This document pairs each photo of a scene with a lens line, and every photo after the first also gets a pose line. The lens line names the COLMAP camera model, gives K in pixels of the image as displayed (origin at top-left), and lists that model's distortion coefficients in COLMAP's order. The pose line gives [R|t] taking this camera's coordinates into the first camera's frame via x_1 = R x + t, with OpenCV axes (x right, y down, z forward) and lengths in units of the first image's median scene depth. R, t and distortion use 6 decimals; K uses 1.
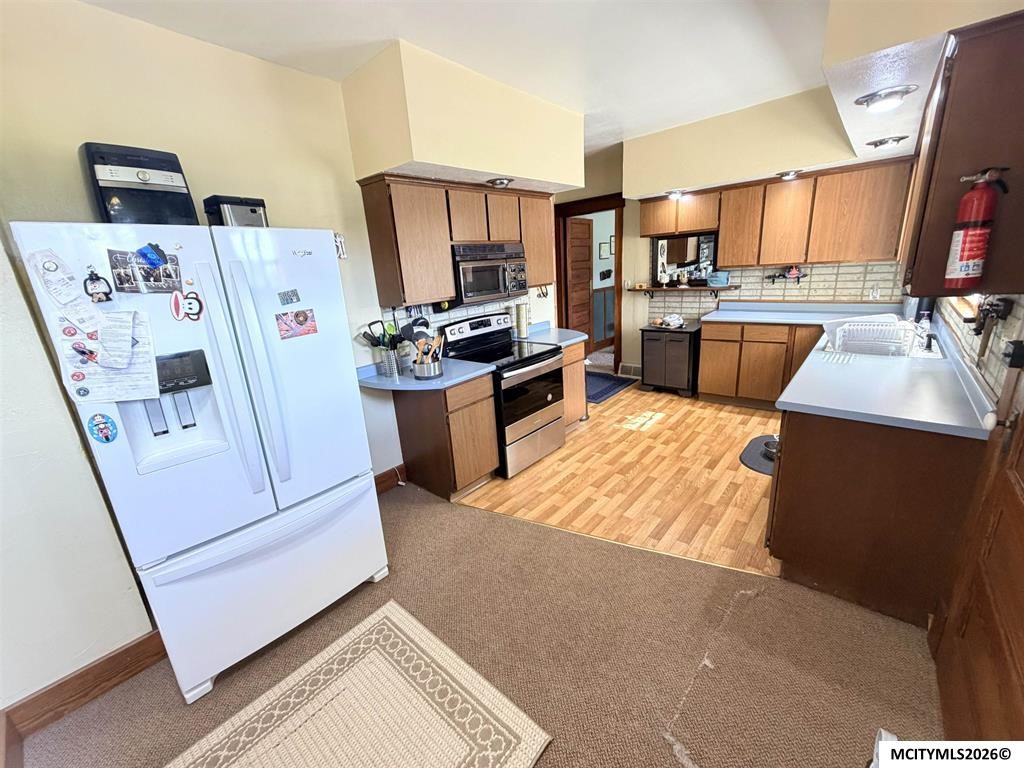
lens RADIAL K [[409.3, 0, 511.9], [0, 409.3, 383.4], [0, 0, 1]] dist [0.001901, 0.000182]
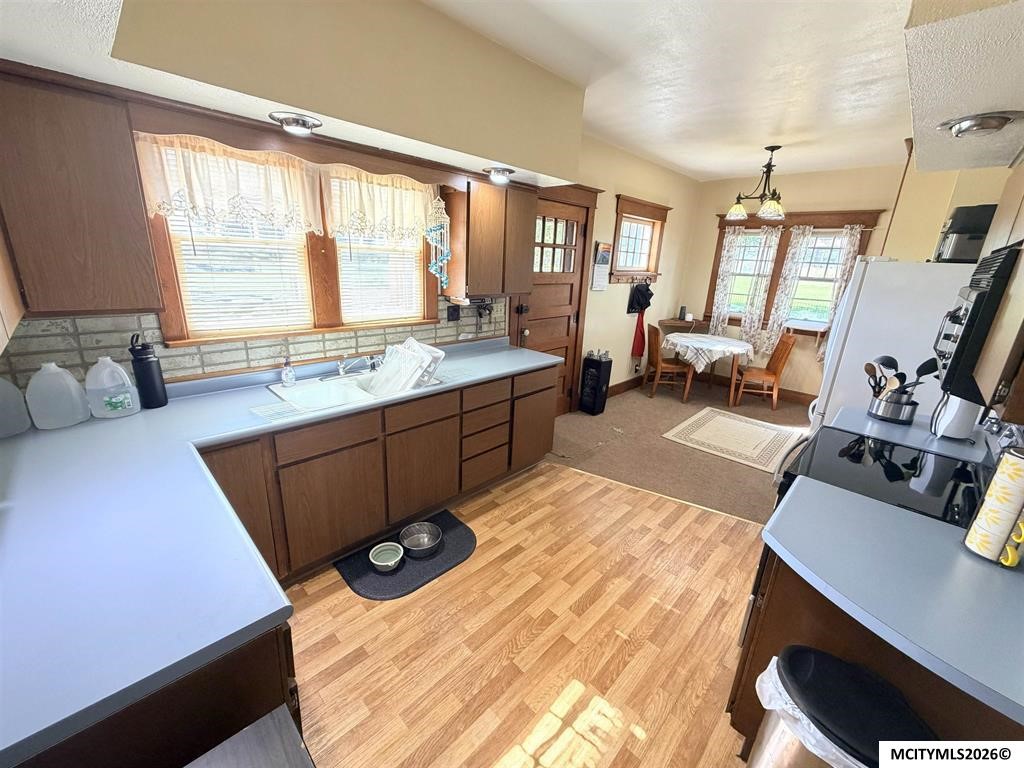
lens RADIAL K [[409.3, 0, 510.6], [0, 409.3, 383.4], [0, 0, 1]] dist [0.001901, 0.000182]
pose [[-0.998048, 0.008561, 0.061860, 0.471041], [0.041039, 0.836552, 0.546348, -0.518372], [-0.047072, 0.547820, -0.835271, 1.563665]]
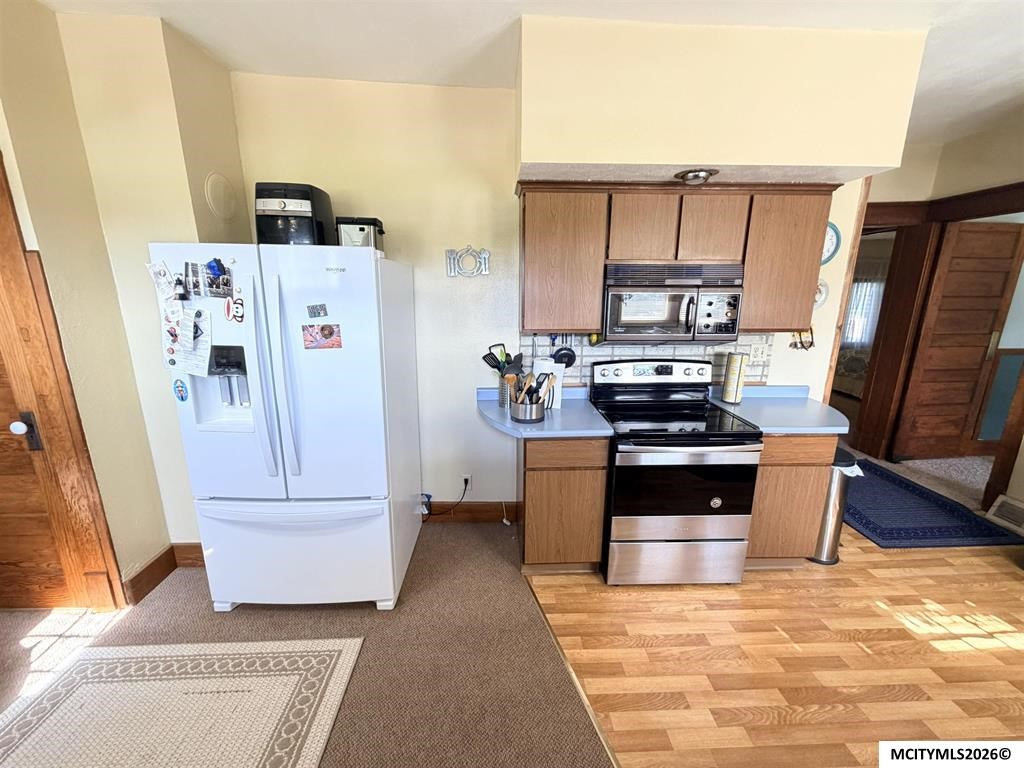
lens RADIAL K [[409.3, 0, 509.9], [0, 409.3, 383.7], [0, 0, 1]] dist [0.001901, 0.000182]
pose [[0.685118, 0.233031, -0.690152, 0.309350], [-0.251988, 0.964772, 0.075607, -0.129481], [0.683459, 0.122110, 0.719704, 0.335863]]
